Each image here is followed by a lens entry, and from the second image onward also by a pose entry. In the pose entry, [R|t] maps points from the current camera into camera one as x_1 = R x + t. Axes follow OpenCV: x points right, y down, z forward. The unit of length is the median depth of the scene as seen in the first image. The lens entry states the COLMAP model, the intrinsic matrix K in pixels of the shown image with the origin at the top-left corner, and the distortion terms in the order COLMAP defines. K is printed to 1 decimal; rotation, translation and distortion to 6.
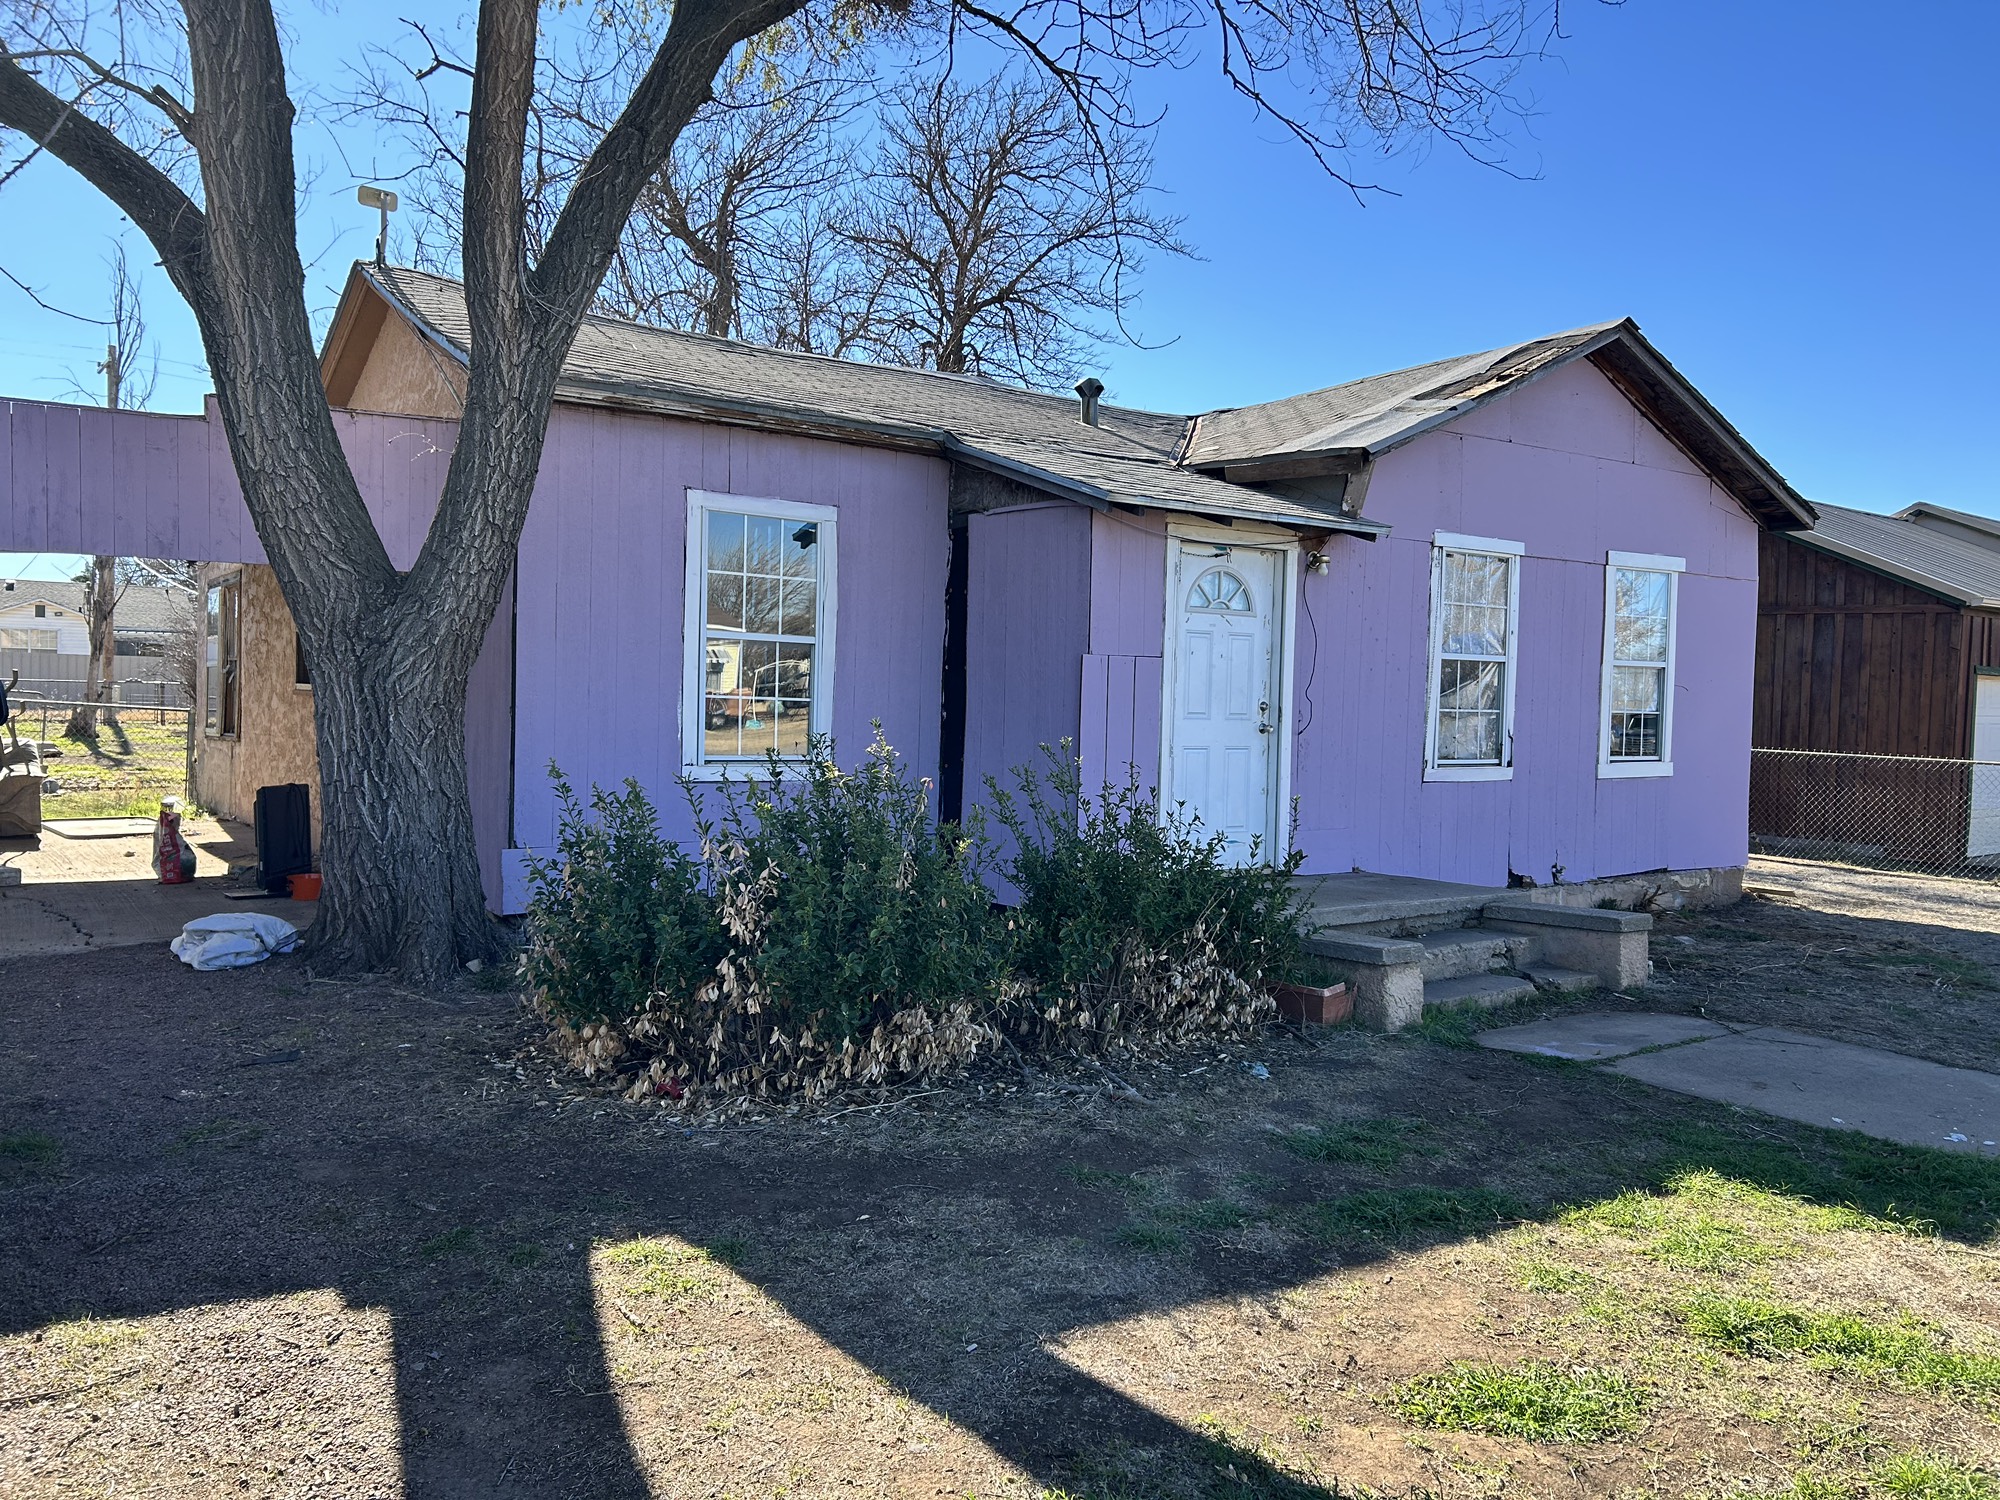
lens RADIAL K [[1558.0, 0, 1002.5], [0, 1558.0, 733.9], [0, 0, 1]] dist [0.057354, -0.078594]
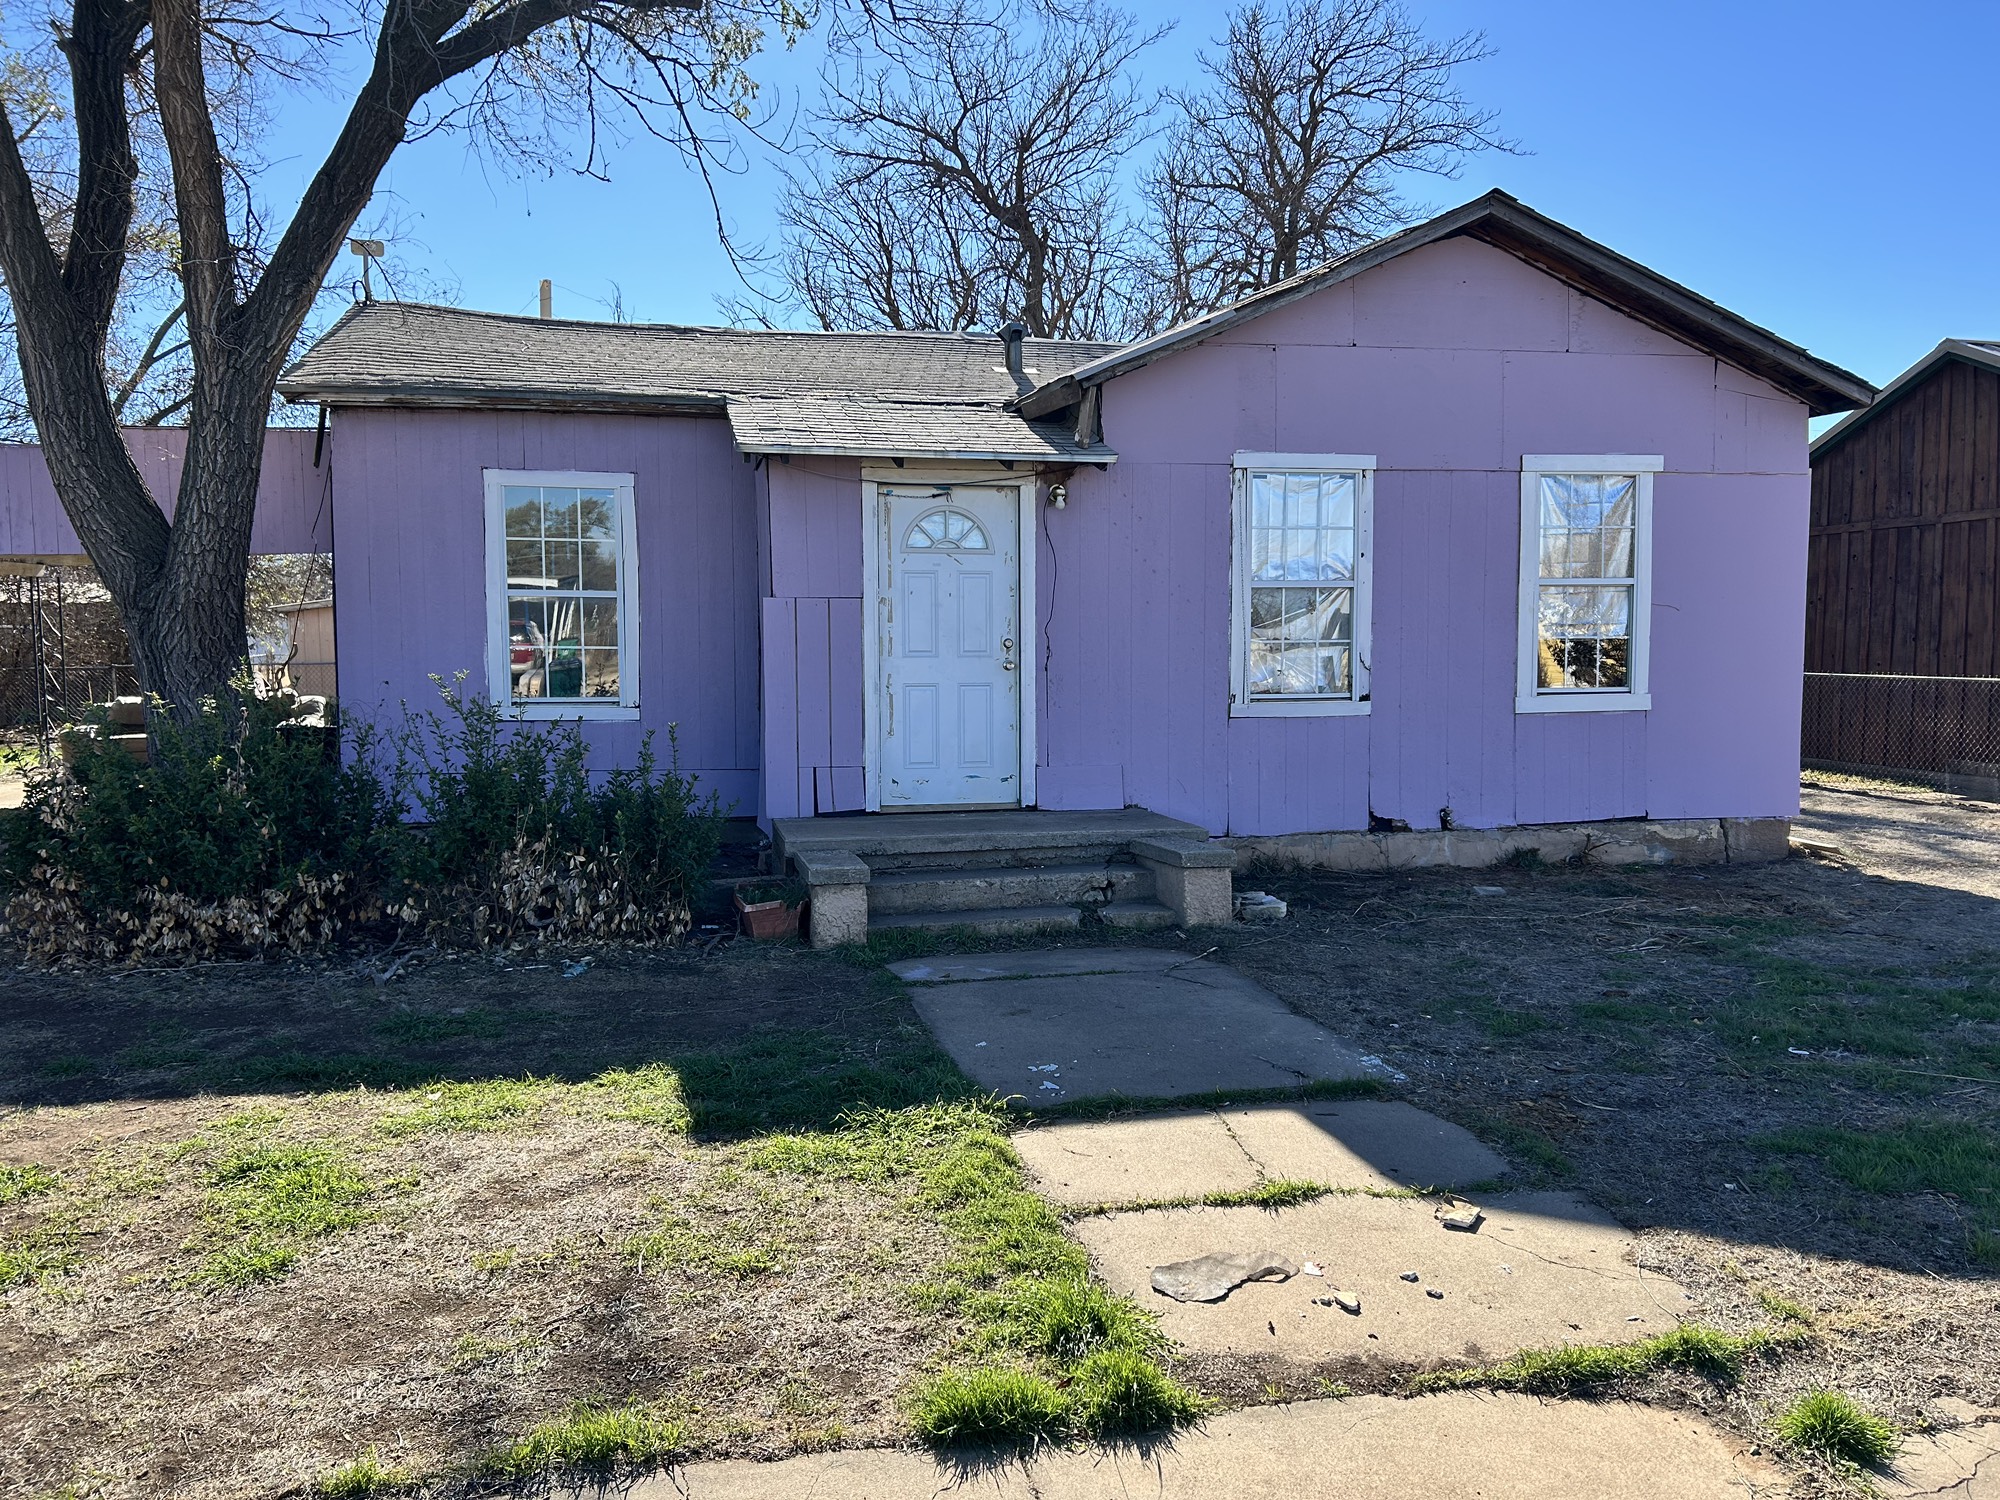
lens RADIAL K [[1558.0, 0, 1003.4], [0, 1558.0, 754.2], [0, 0, 1]] dist [0.057354, -0.078594]
pose [[0.909933, 0.000244, -0.414754, 0.621181], [0.015889, 0.999245, 0.035445, 0.019801], [0.414450, -0.038843, 0.909243, 0.085960]]
